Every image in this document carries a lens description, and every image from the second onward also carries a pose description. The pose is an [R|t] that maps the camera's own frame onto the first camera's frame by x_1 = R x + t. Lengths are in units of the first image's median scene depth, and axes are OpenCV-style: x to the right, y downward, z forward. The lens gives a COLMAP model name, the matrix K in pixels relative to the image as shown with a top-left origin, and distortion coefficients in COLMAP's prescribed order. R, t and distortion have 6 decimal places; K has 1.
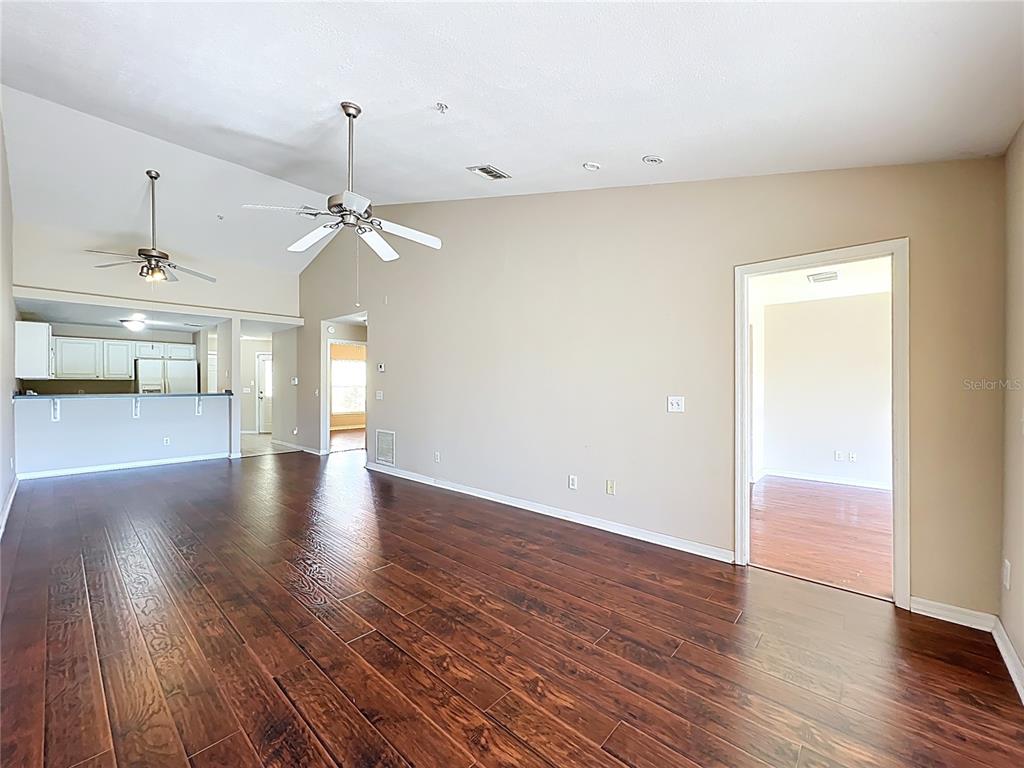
lens RADIAL K [[408.1, 0, 512.0], [0, 408.1, 384.0], [0, 0, 1]] dist [-0.000400, -0.000087]
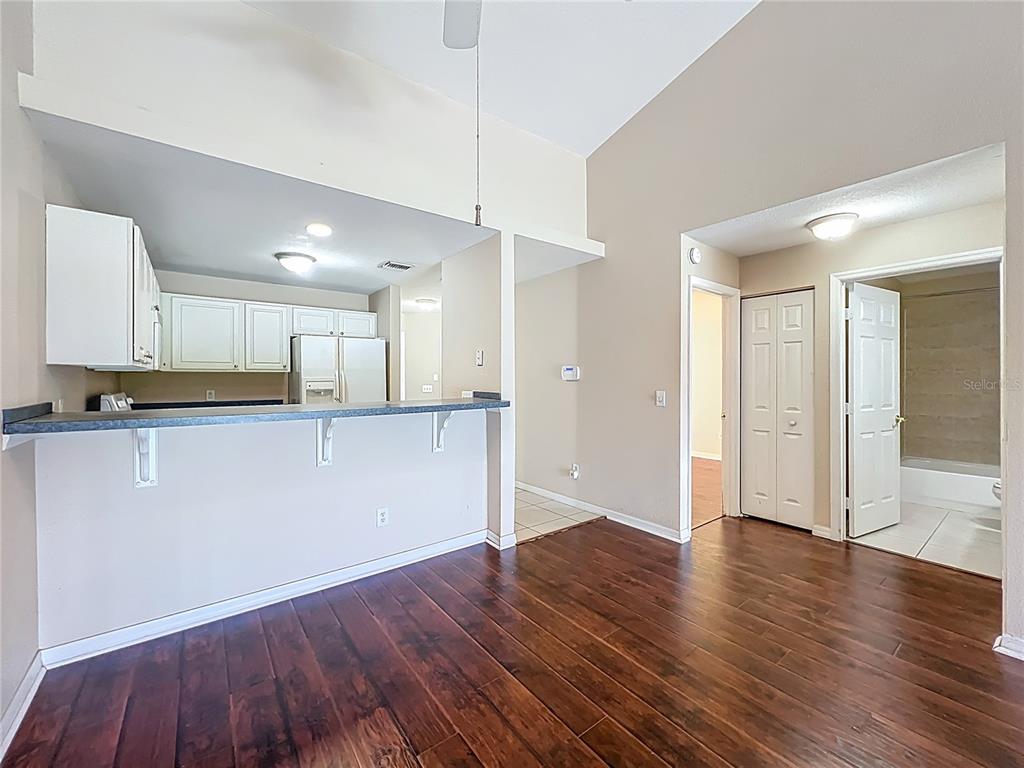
lens RADIAL K [[412.7, 0, 506.2], [0, 412.7, 380.7], [0, 0, 1]] dist [-0.000340, 0.000051]
pose [[0.980286, 0.001156, -0.197583, -0.537335], [0.000248, 0.999975, 0.007083, -0.002465], [0.197586, -0.006993, 0.980261, 0.514760]]
